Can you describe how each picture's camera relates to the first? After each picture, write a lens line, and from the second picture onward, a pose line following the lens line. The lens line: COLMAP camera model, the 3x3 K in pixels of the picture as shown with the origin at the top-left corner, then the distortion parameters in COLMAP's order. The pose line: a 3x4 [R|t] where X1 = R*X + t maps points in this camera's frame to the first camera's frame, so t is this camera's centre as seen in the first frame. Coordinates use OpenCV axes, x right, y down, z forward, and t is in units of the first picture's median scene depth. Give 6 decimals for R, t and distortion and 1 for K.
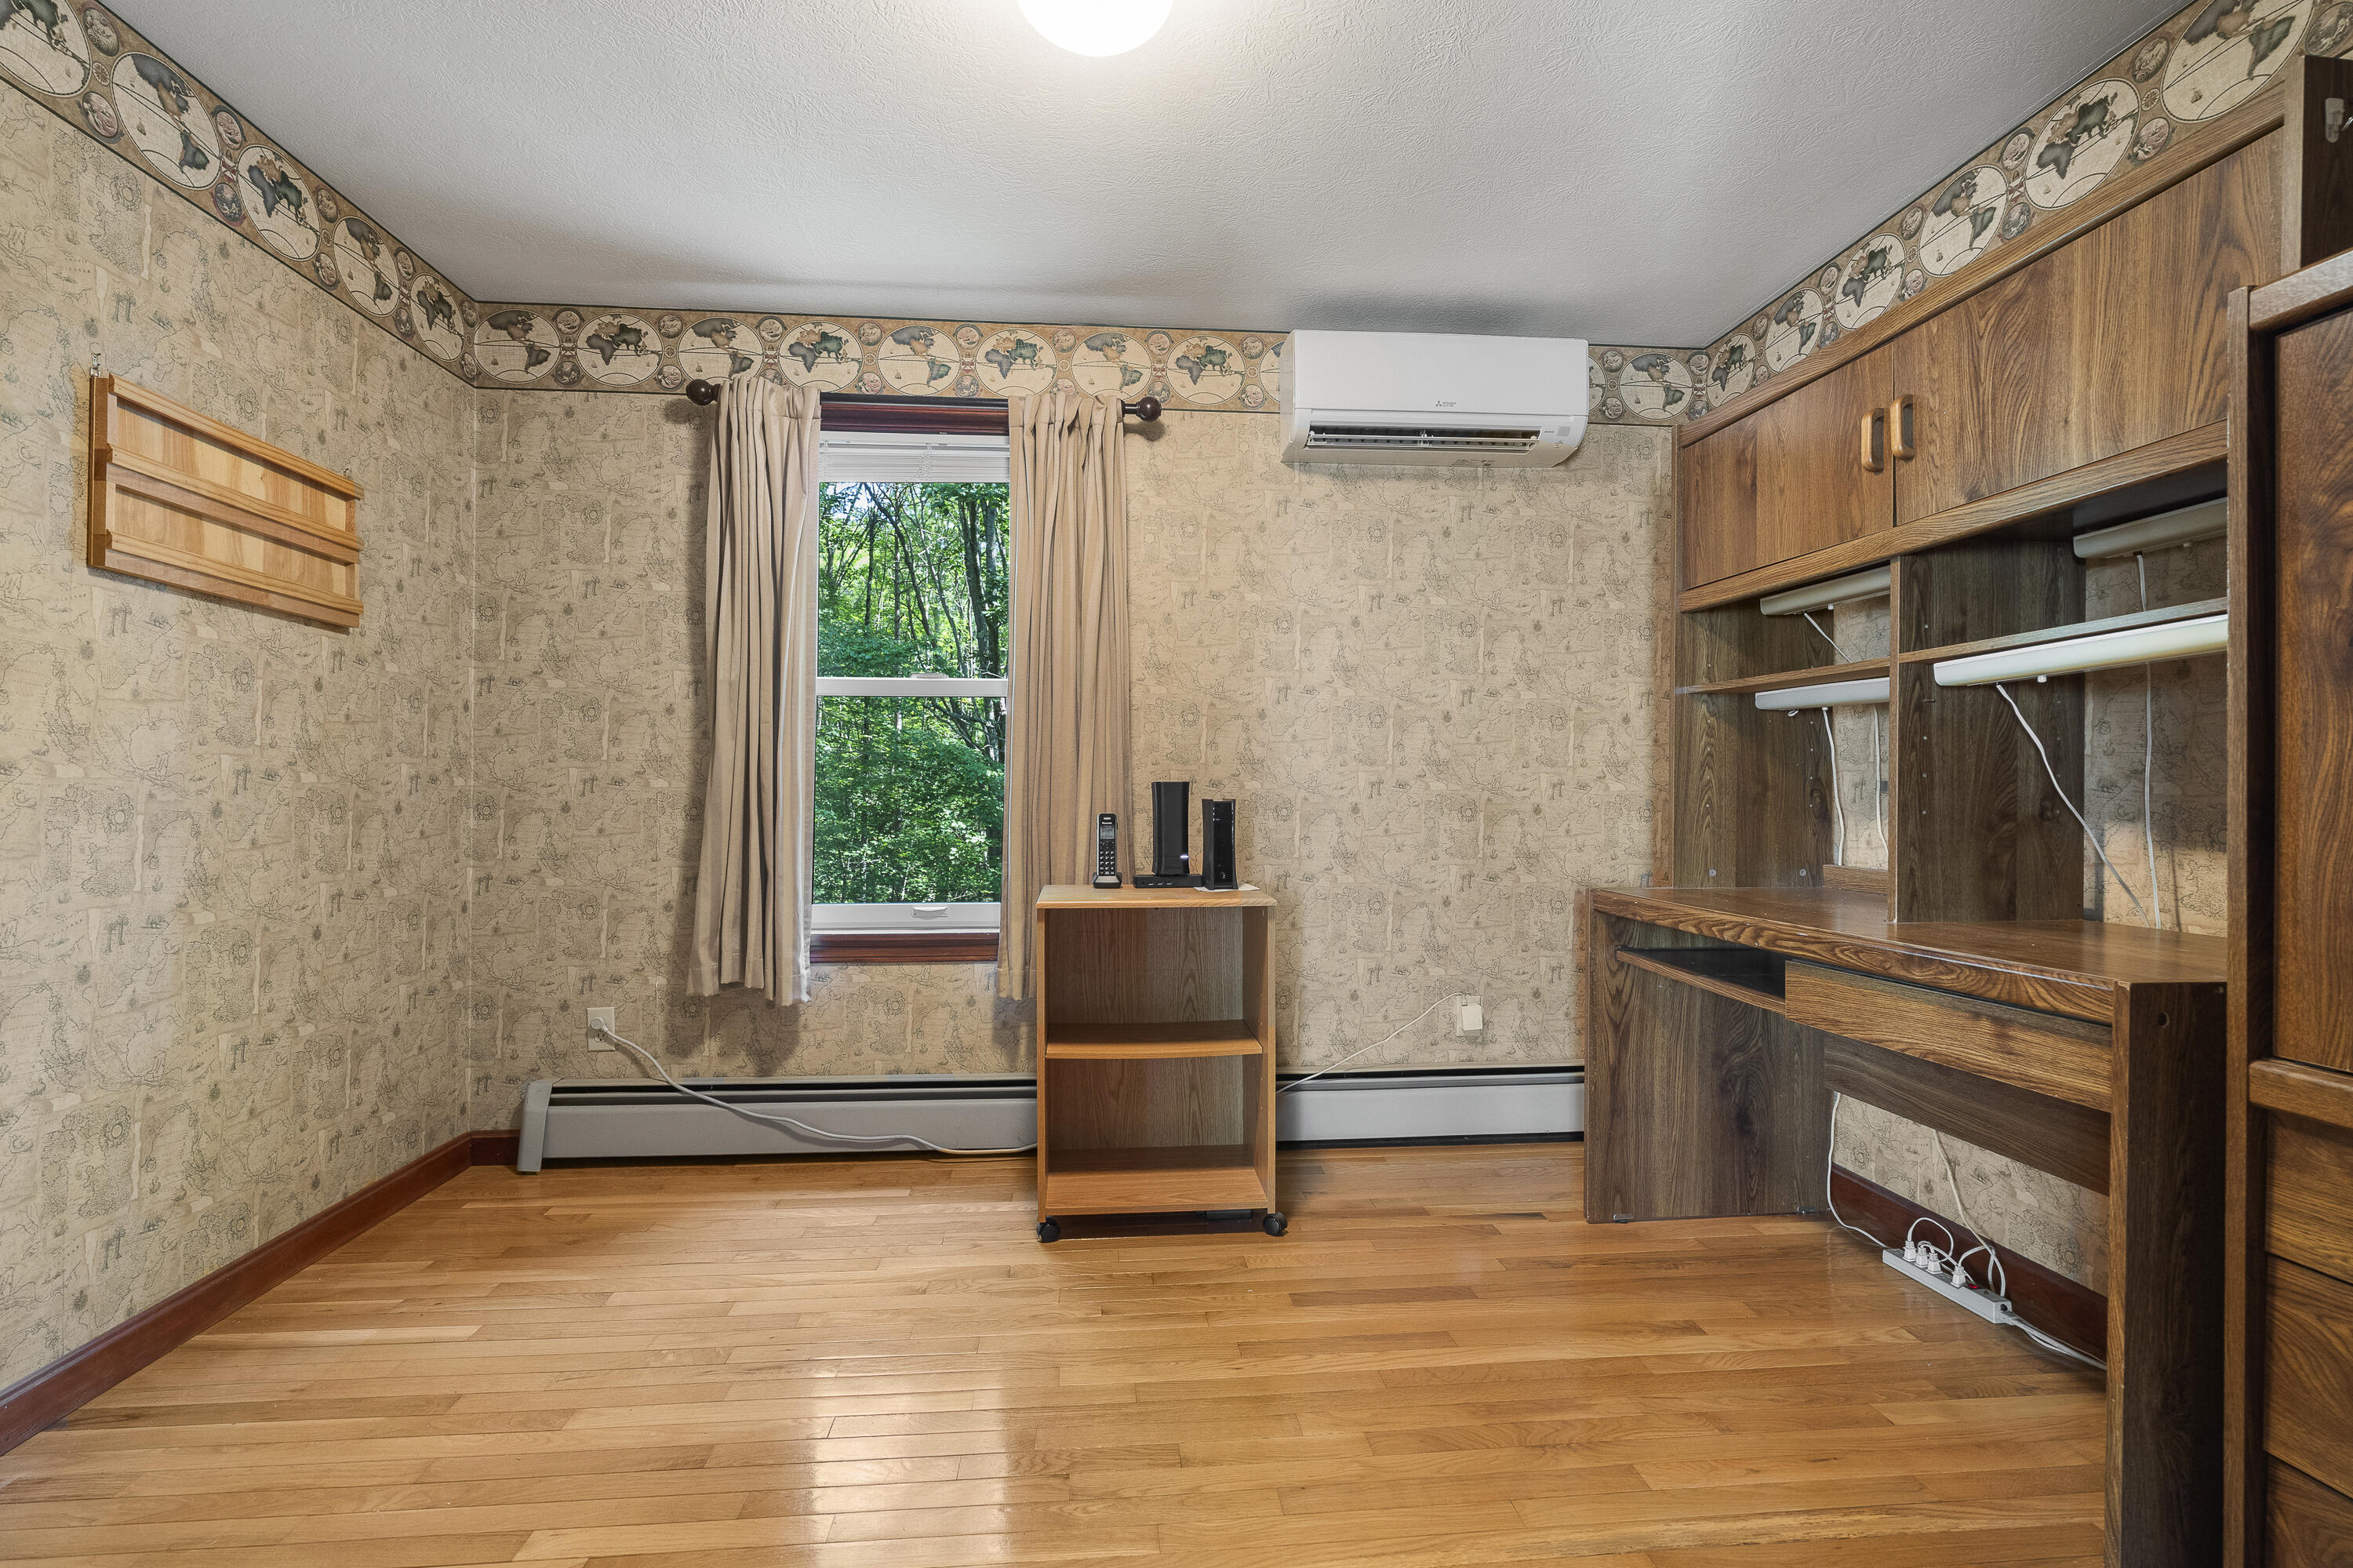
lens RADIAL K [[1075.5, 0, 1175.6], [0, 1075.5, 798.9], [0, 0, 1]] dist [-0.007824, 0.002112]
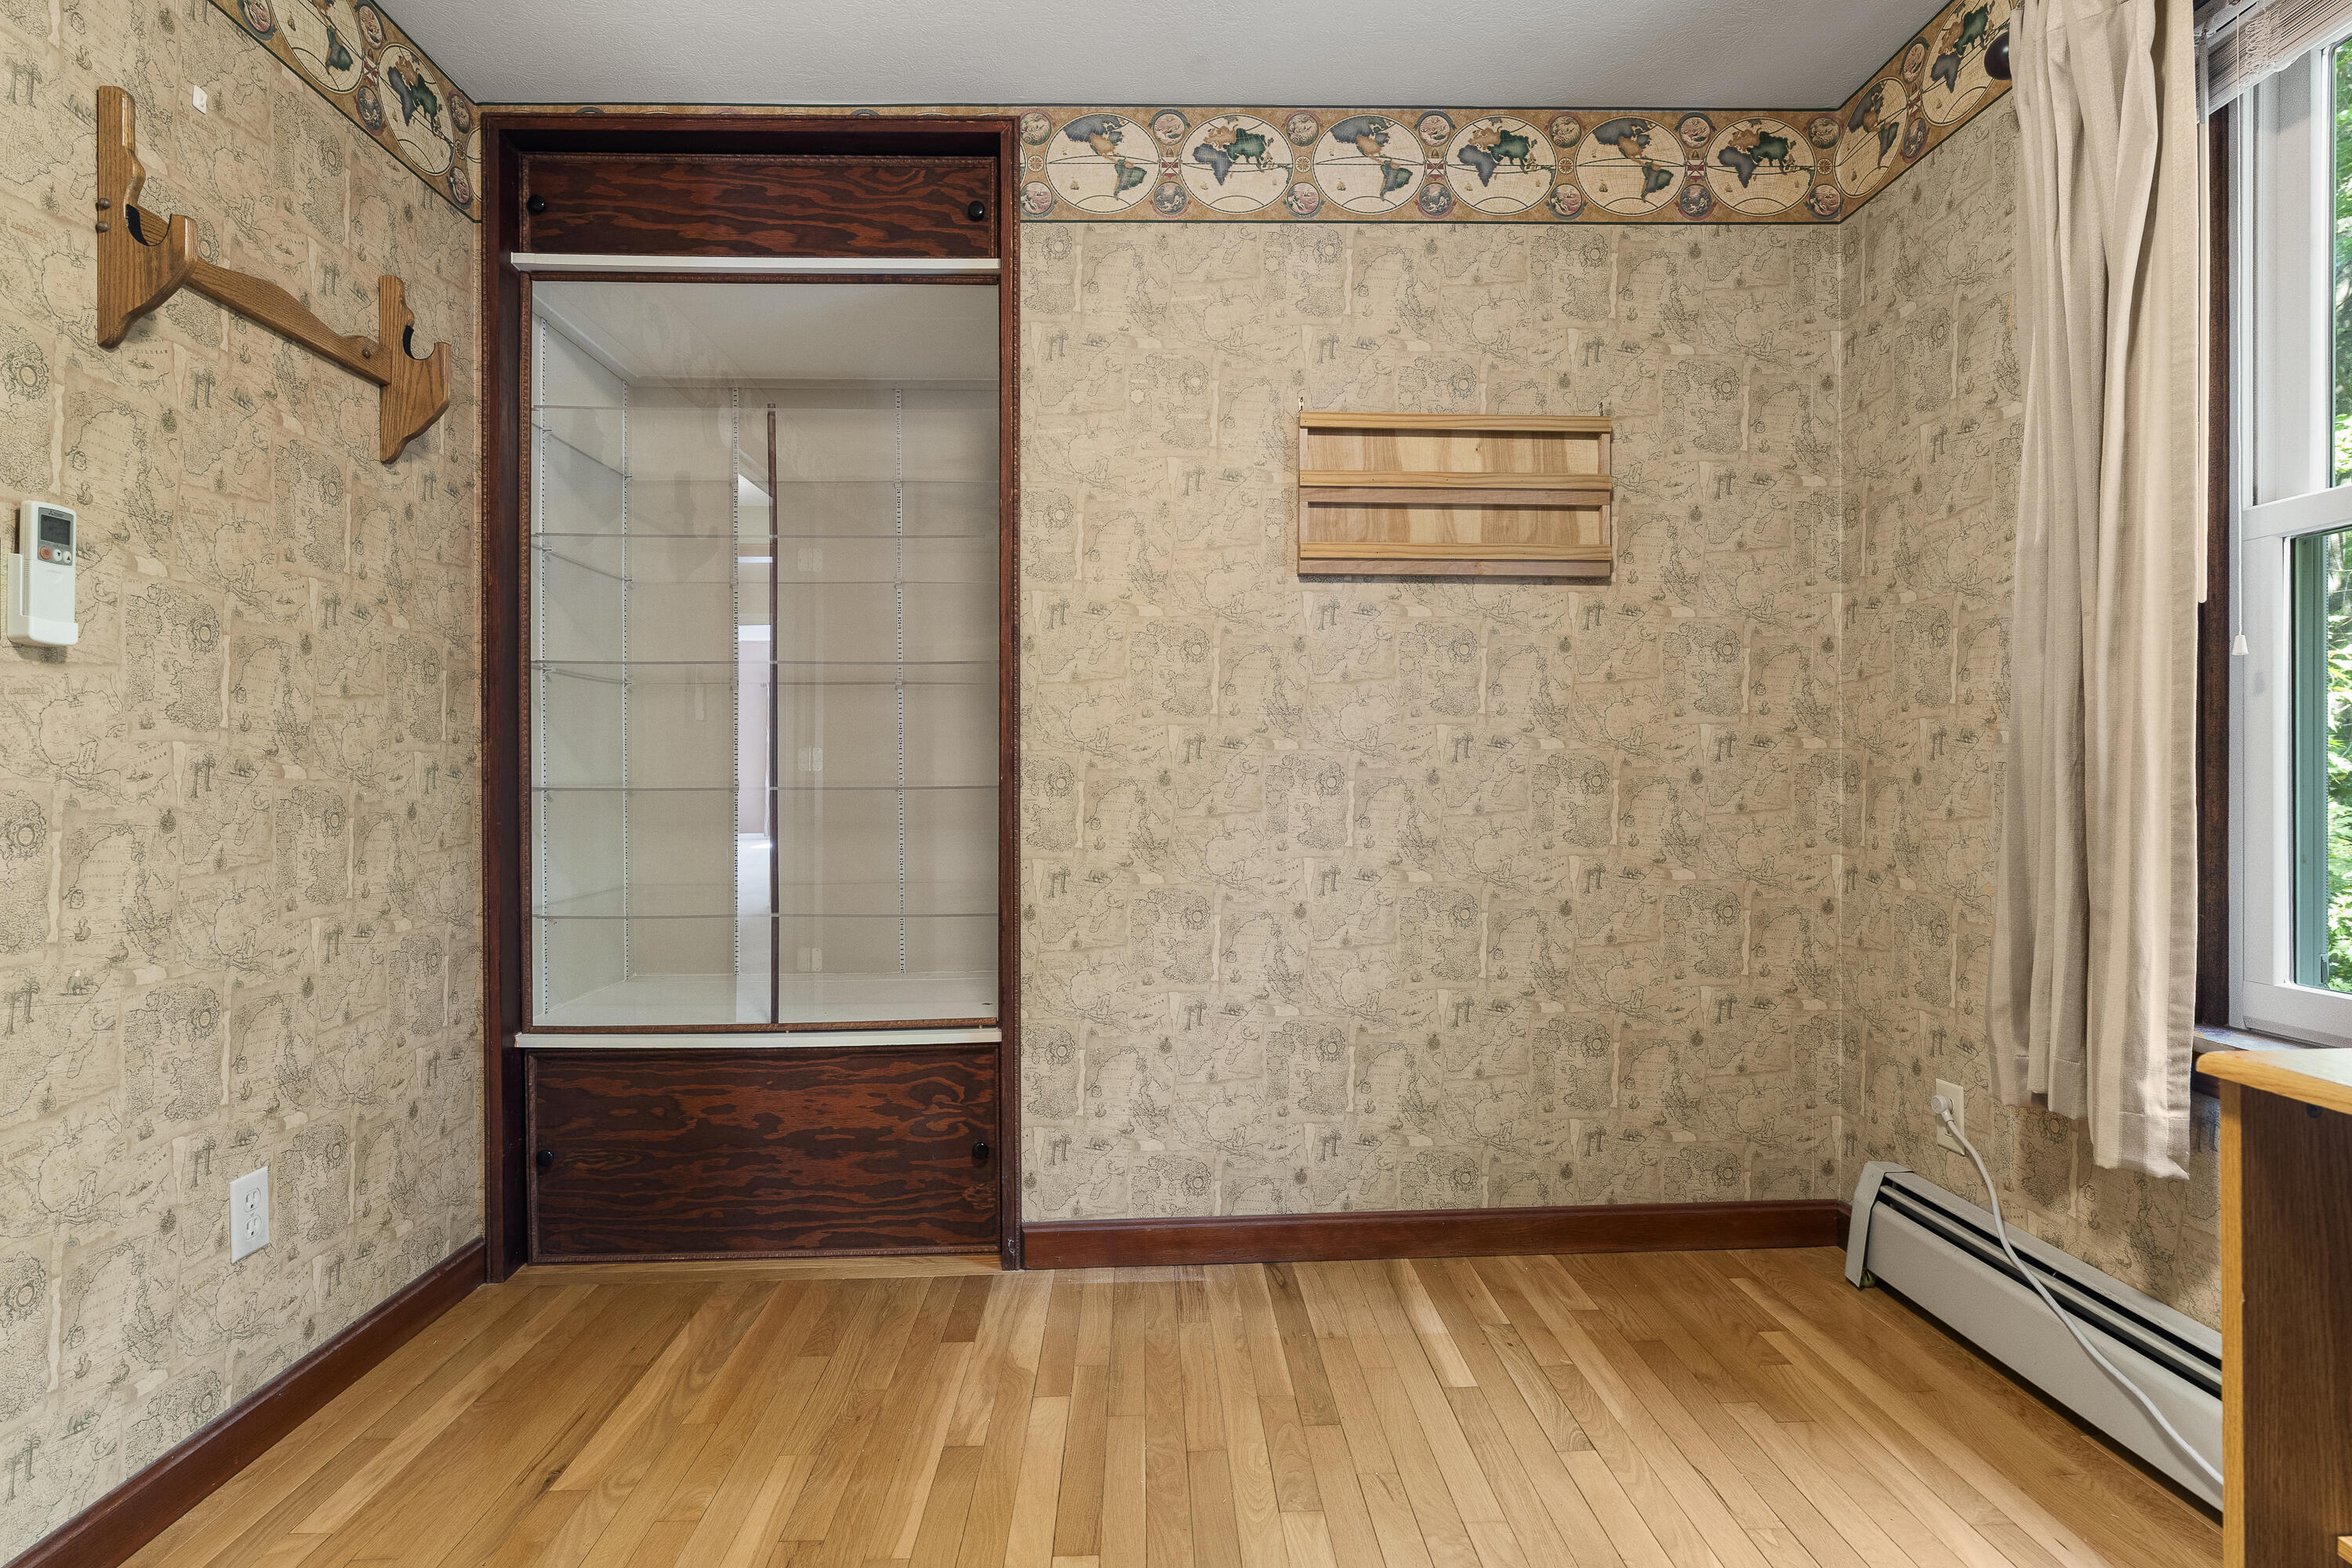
lens RADIAL K [[1210.8, 0, 1182.9], [0, 1210.8, 774.2], [0, 0, 1]] dist [-0.004356, 0.002089]
pose [[-0.050424, 0.002727, -0.998724, 0.293550], [0.003837, 0.999989, 0.002536, 0.003395], [0.998721, -0.003704, -0.050434, 0.751855]]
